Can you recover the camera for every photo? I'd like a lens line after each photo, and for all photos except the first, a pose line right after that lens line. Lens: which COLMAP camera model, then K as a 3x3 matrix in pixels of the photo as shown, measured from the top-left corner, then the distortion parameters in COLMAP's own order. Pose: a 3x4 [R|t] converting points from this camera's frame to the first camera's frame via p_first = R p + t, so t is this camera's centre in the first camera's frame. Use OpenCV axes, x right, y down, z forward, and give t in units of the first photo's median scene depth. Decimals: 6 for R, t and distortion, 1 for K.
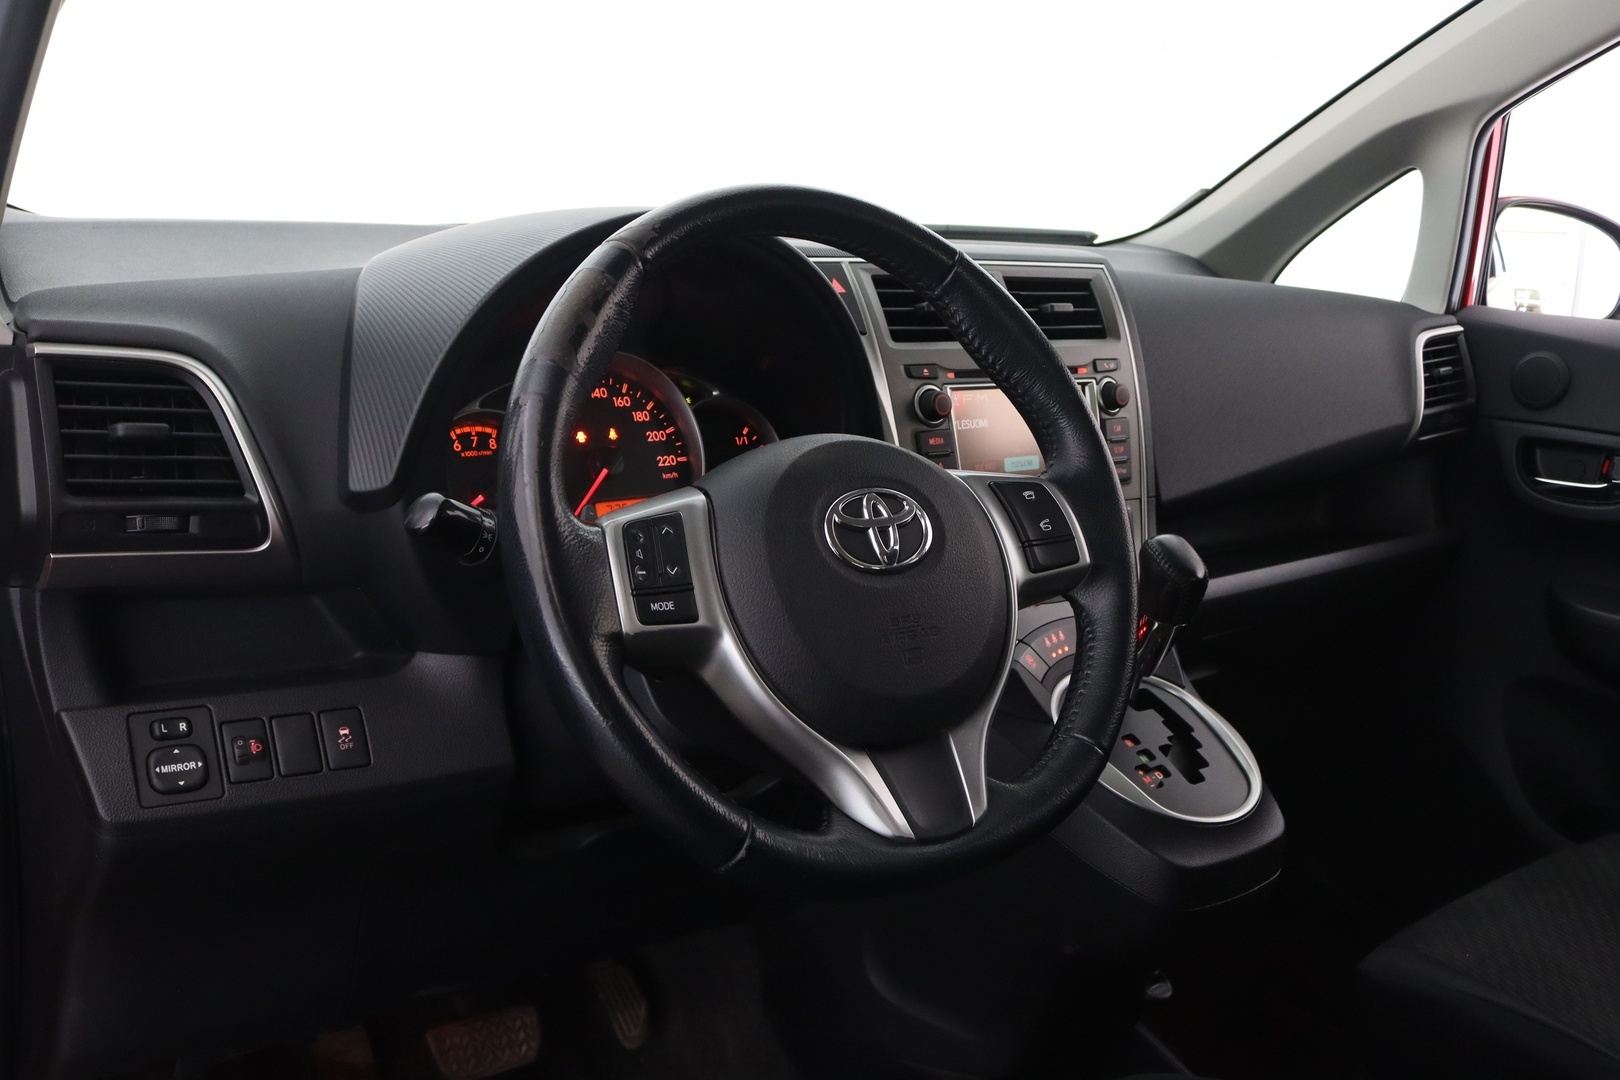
lens RADIAL K [[1494.9, 0, 791.5], [0, 1494.9, 583.7], [0, 0, 1]] dist [-0.133016, 0.128262]
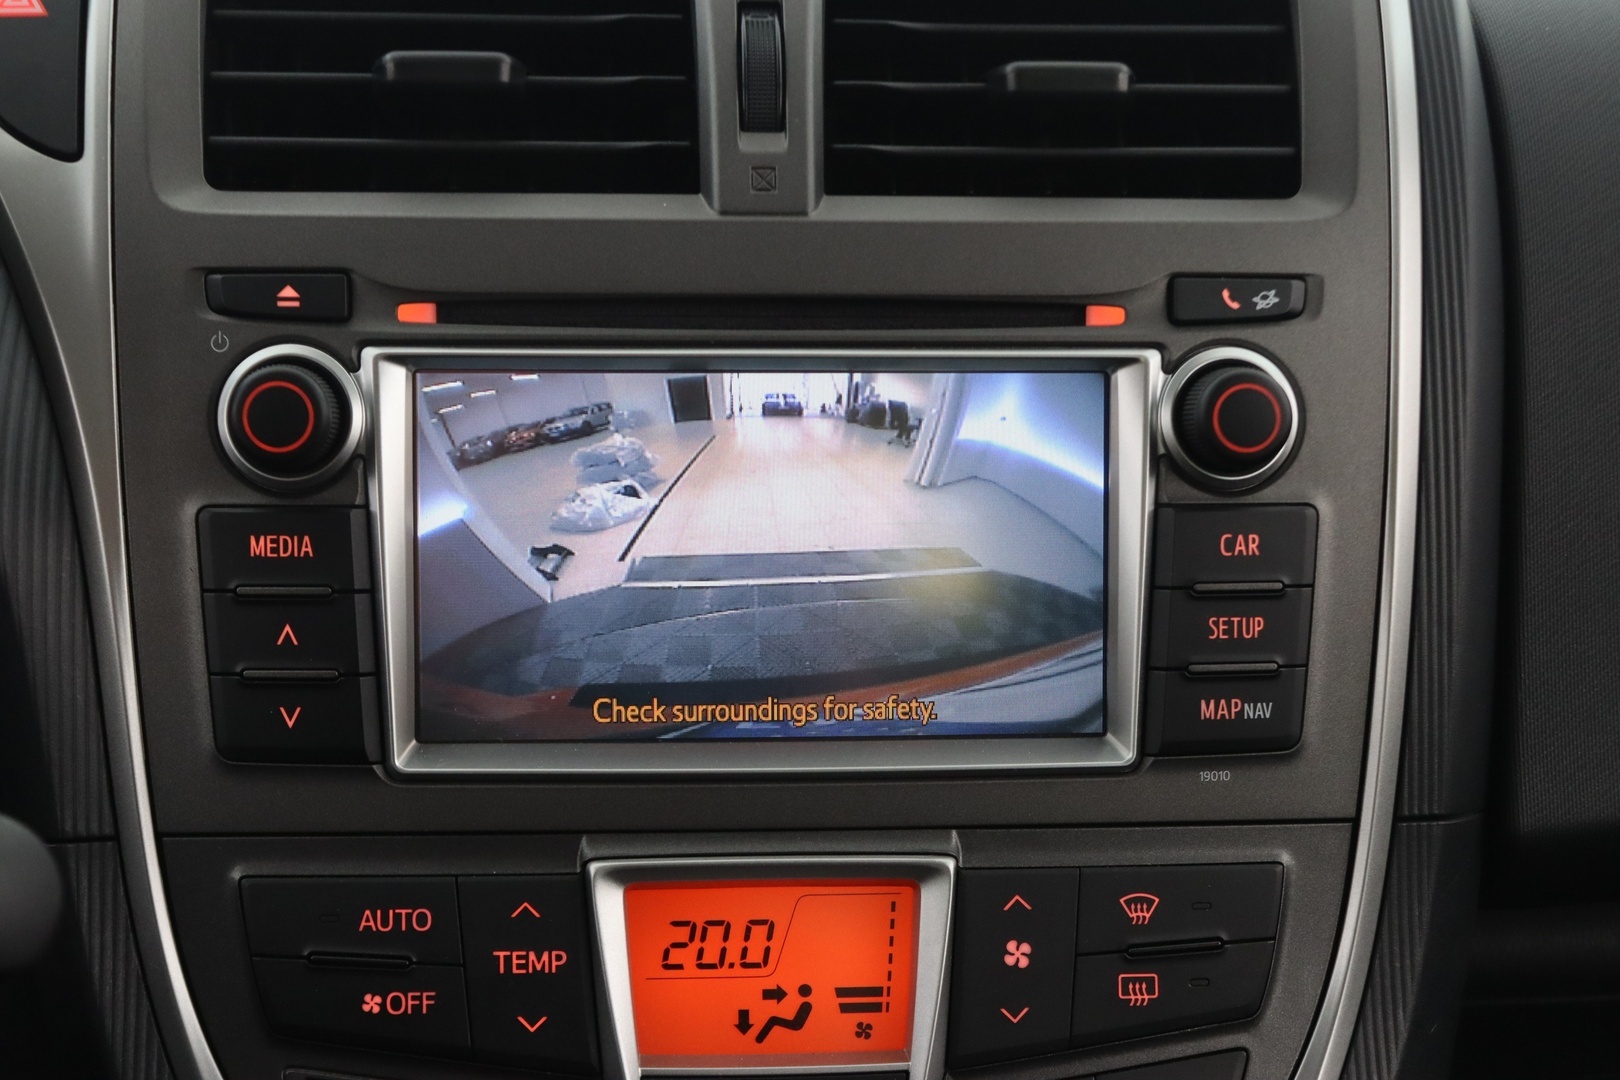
lens RADIAL K [[2291.6, 0, 758.9], [0, 2291.6, 628.8], [0, 0, 1]] dist [-0.060355, 0.144697]
pose [[0.839076, 0.101753, -0.534413, 0.366585], [-0.107031, 0.994029, 0.021217, -0.090233], [0.533382, 0.039396, 0.844957, 0.626007]]
